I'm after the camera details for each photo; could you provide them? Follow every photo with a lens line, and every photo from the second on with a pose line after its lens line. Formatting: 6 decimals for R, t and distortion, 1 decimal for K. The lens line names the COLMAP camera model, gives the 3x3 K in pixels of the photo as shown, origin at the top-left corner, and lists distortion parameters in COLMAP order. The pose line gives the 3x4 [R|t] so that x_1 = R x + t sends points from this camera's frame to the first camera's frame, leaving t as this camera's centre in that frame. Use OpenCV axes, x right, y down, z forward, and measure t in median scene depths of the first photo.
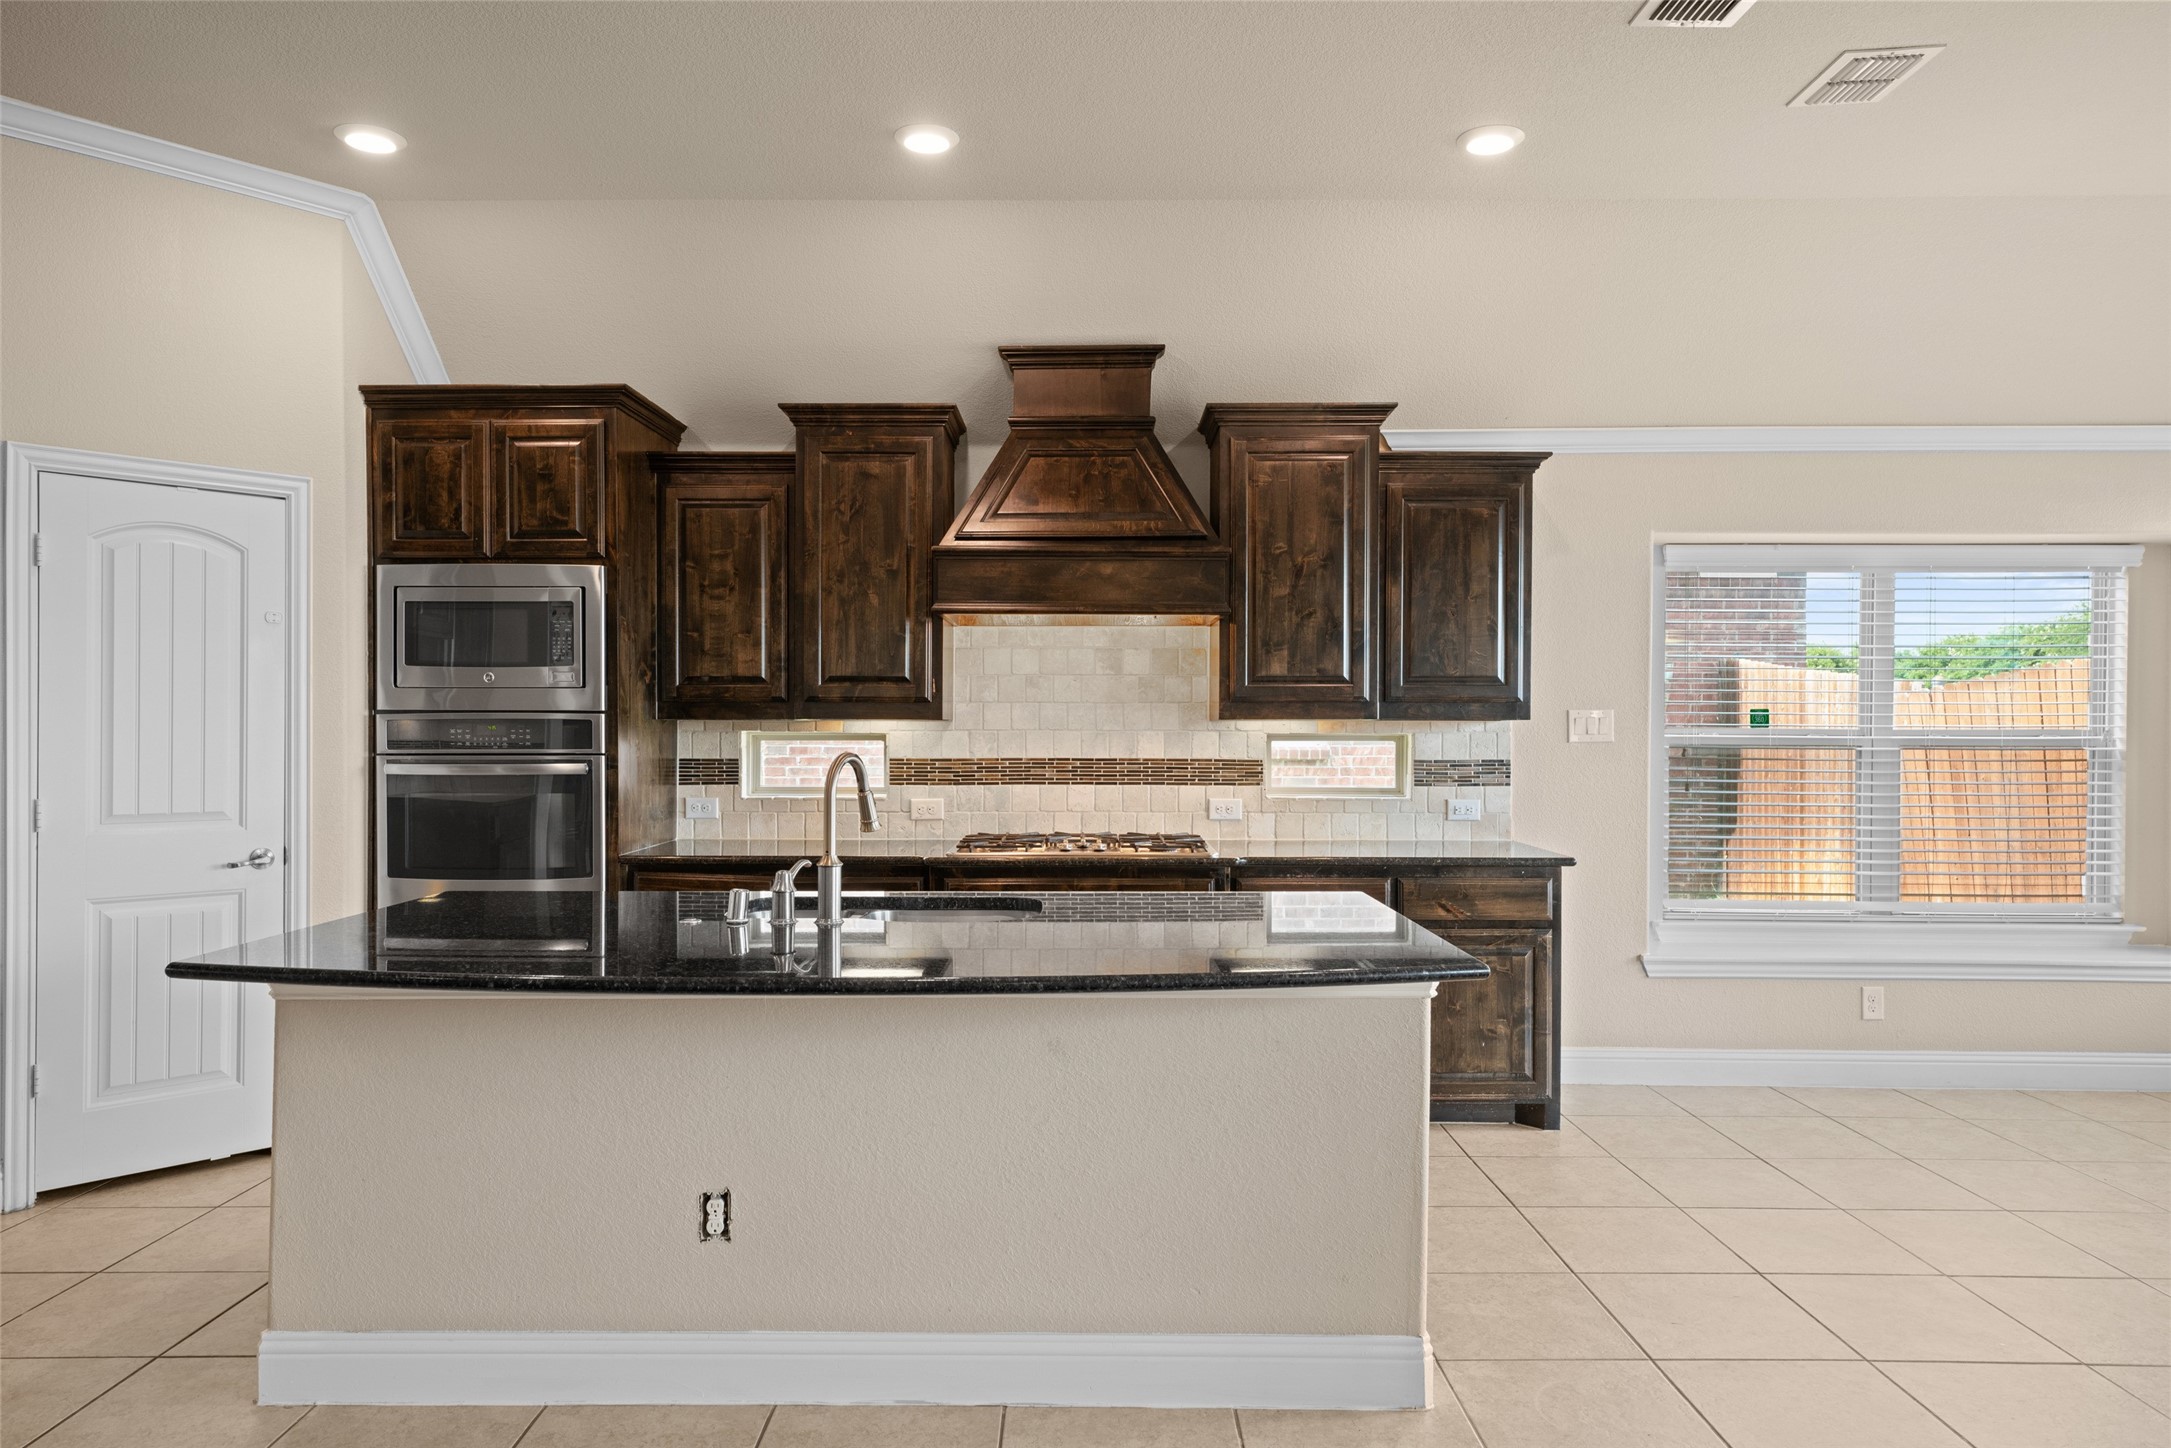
lens RADIAL K [[1361.5, 0, 1077.9], [0, 1361.5, 734.7], [0, 0, 1]] dist [0.022165, -0.002167]
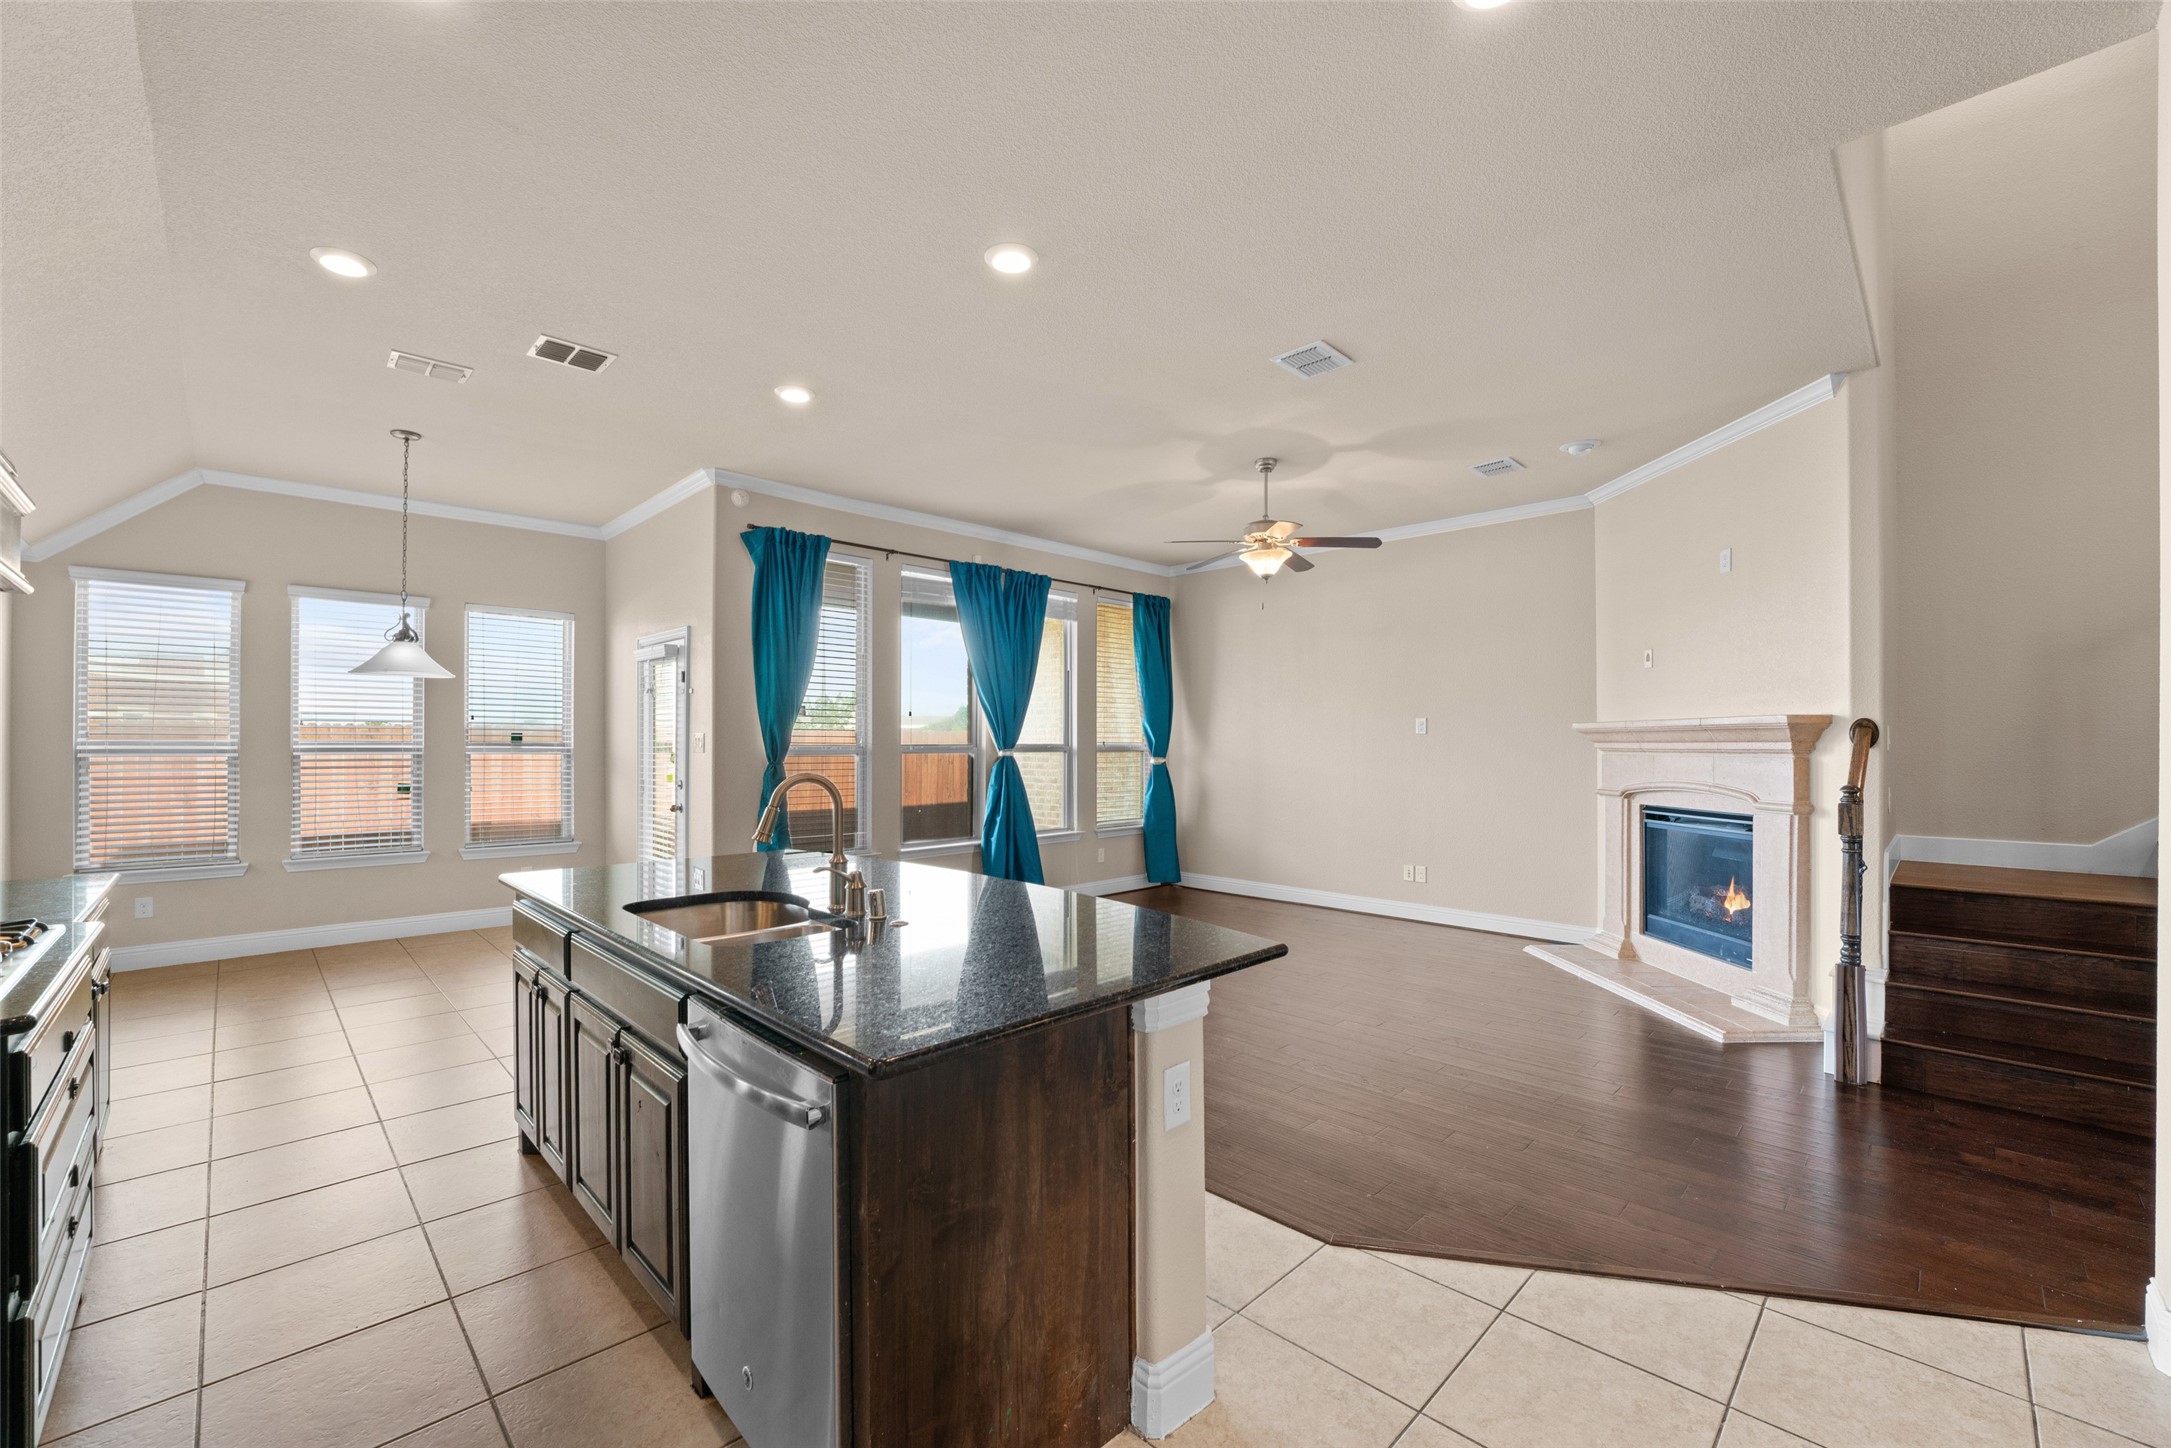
lens RADIAL K [[886.3, 0, 1074.3], [0, 886.3, 742.3], [0, 0, 1]] dist [-0.024950, -0.000133]
pose [[-0.702281, -0.004269, 0.711887, -0.573236], [0.001331, 0.999972, 0.007309, -0.011281], [-0.711898, 0.006080, -0.702256, 0.886159]]
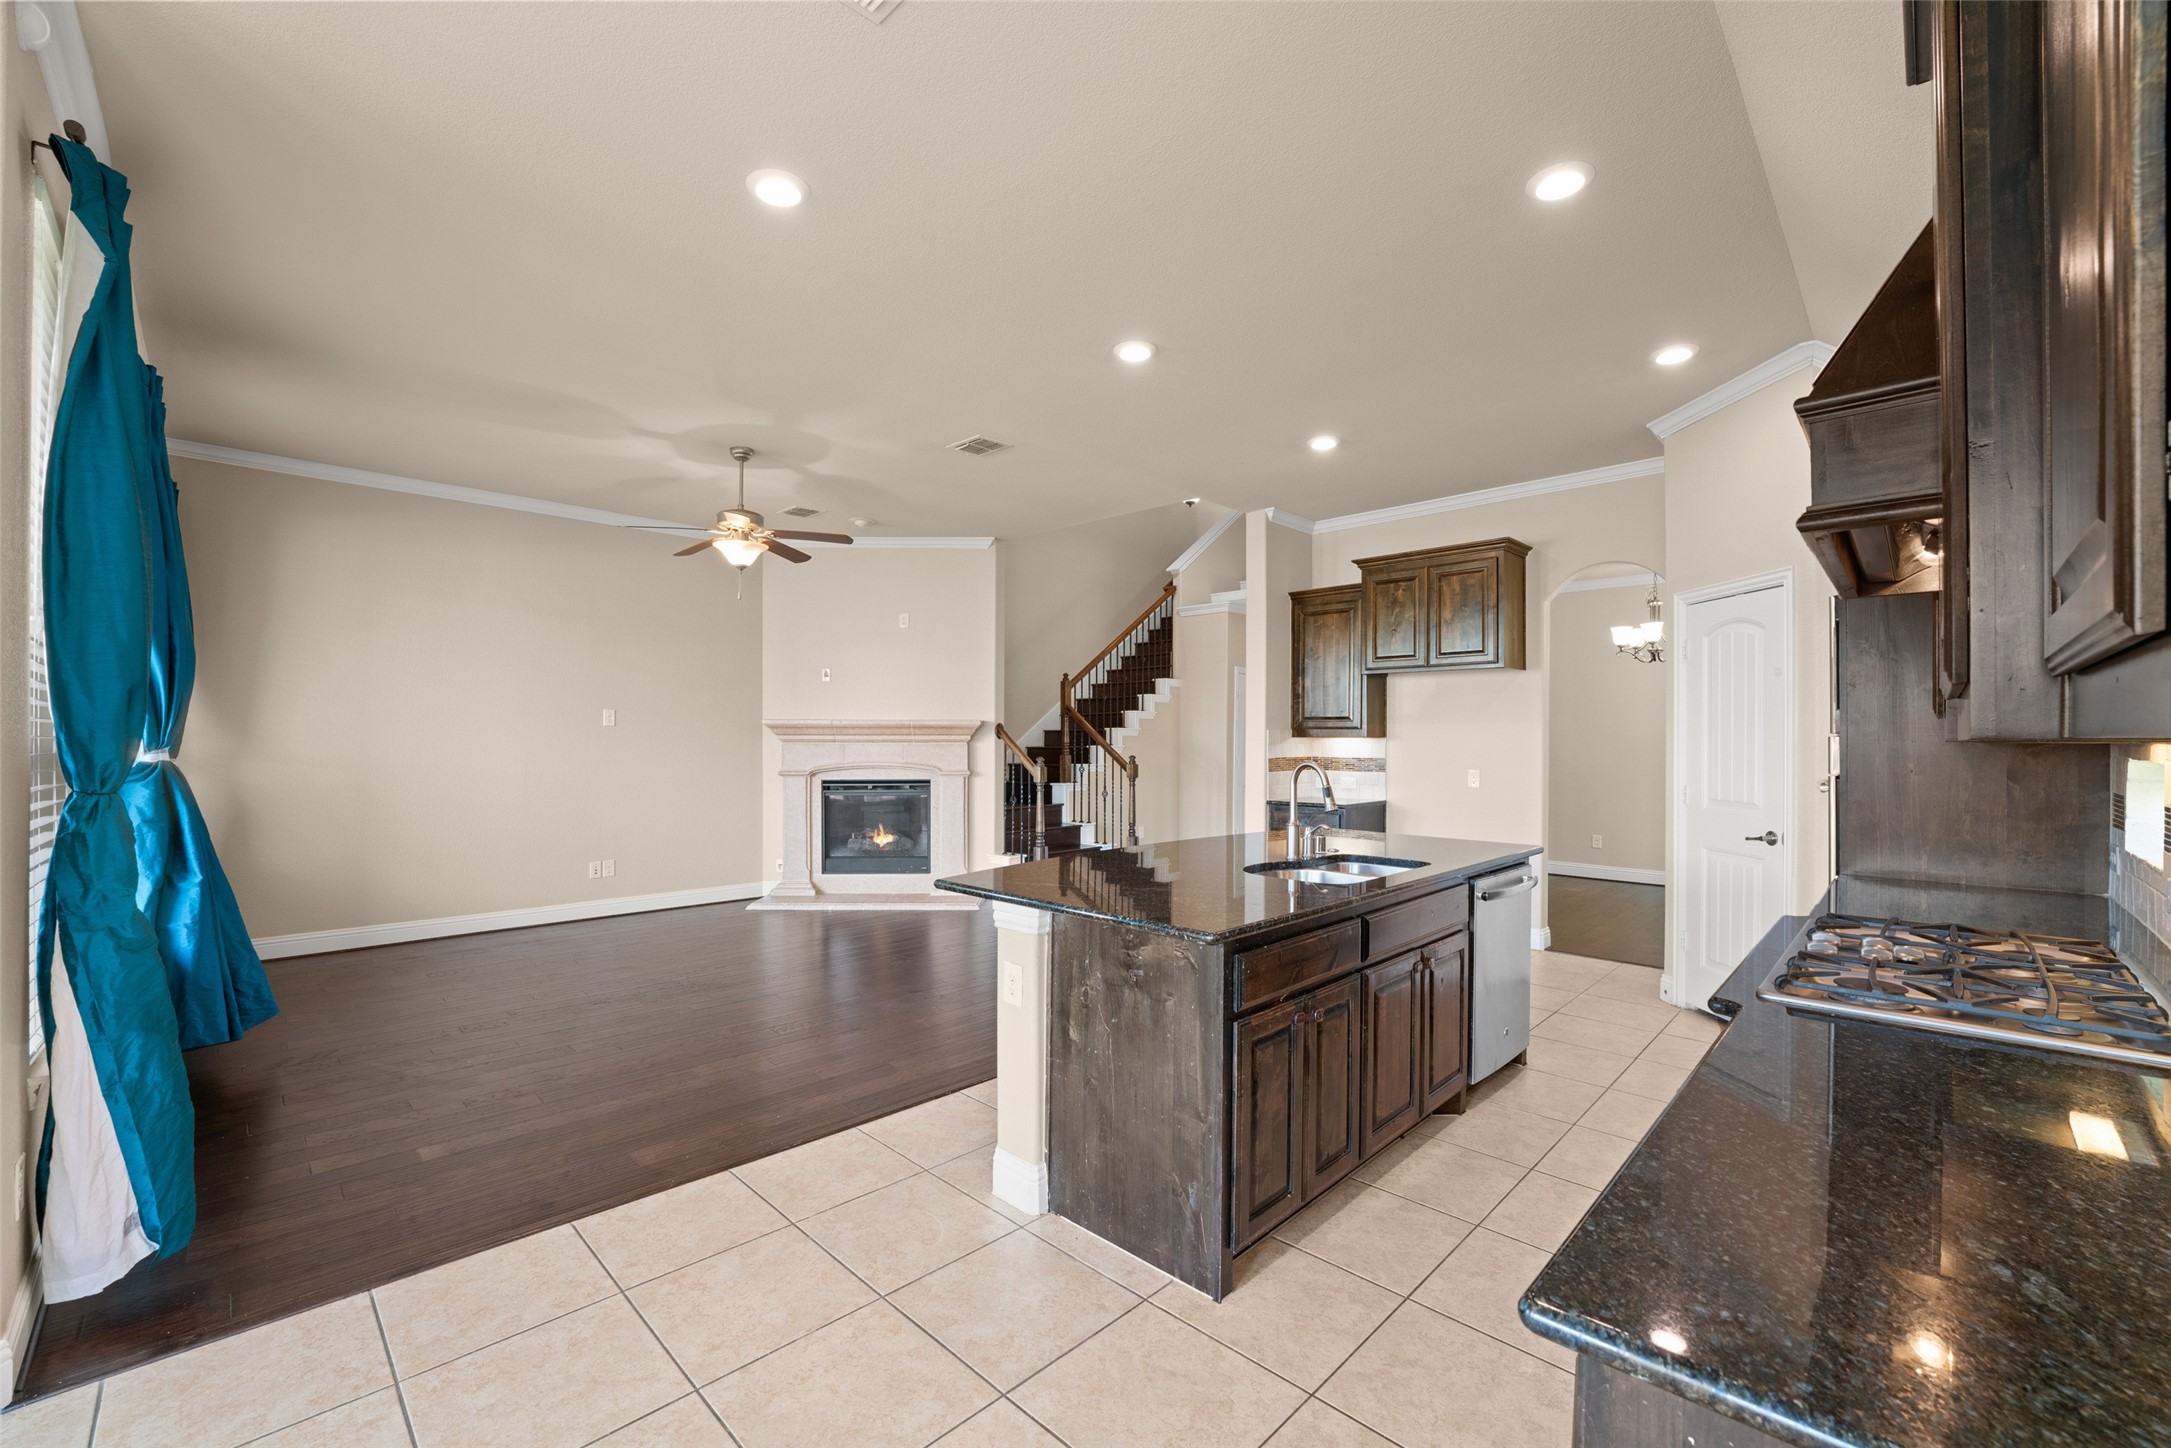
lens RADIAL K [[876.9, 0, 1076.1], [0, 876.9, 733.5], [0, 0, 1]] dist [-0.025406, -0.000103]
pose [[-0.701379, -0.007725, -0.712747, 0.502590], [-0.011630, 0.999932, 0.000606, -0.011104], [0.712694, 0.008714, -0.701421, 0.983686]]
